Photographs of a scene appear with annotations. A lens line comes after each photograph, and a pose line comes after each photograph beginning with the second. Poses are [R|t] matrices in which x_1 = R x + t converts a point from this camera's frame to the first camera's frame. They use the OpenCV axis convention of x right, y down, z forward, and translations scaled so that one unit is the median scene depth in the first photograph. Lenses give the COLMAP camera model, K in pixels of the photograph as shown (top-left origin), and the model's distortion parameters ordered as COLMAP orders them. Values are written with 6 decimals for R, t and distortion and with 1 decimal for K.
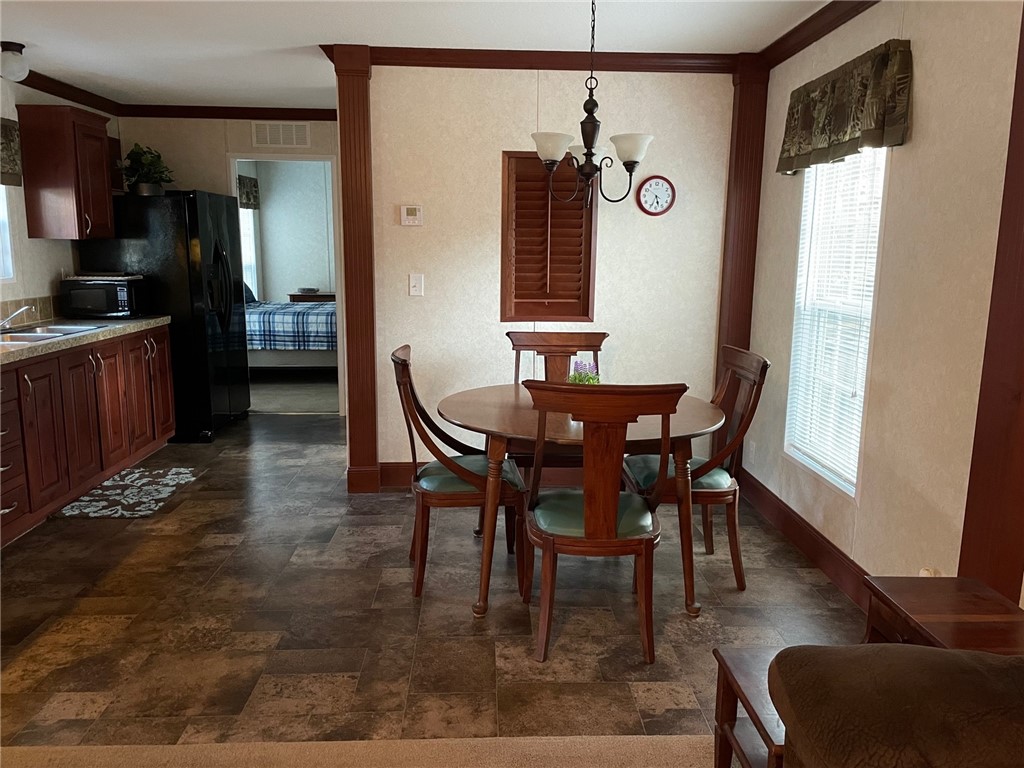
lens RADIAL K [[841.6, 0, 517.8], [0, 841.6, 378.1], [0, 0, 1]] dist [0.178813, -0.258254]
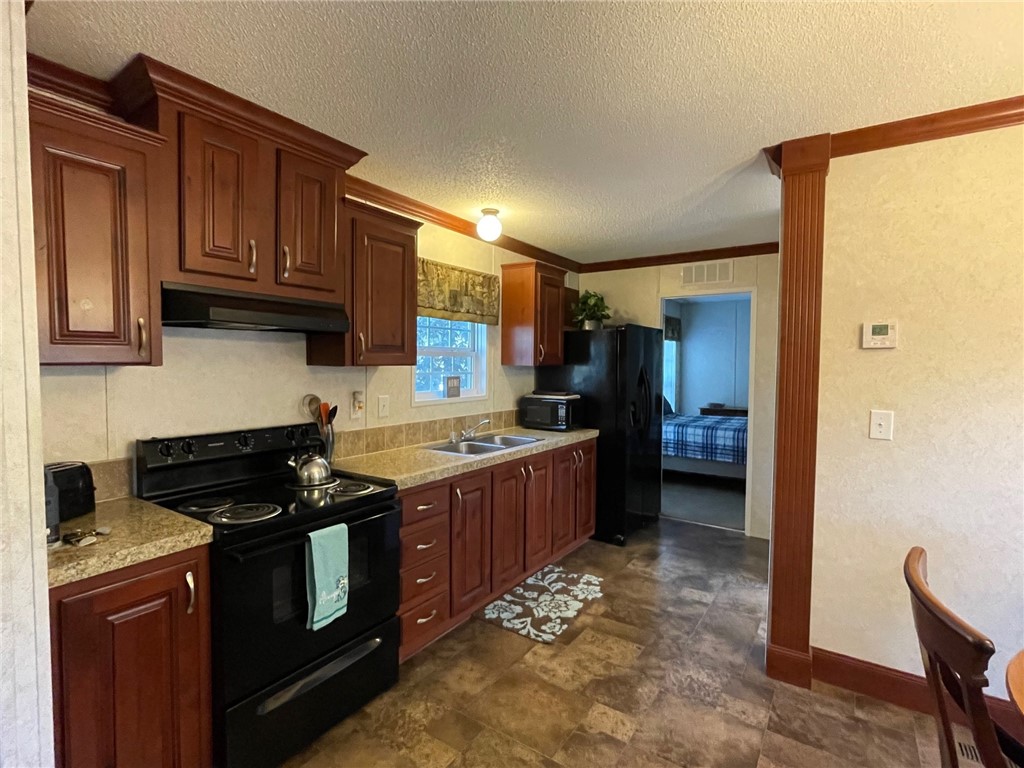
lens RADIAL K [[500.5, 0, 512.0], [0, 500.5, 384.0], [0, 0, 1]] dist [-0.005556, -0.000699]
pose [[0.817906, 0.026468, -0.574743, -0.124163], [-0.093471, 0.991783, -0.087343, -0.071097], [0.567708, 0.125160, 0.813660, 0.415051]]
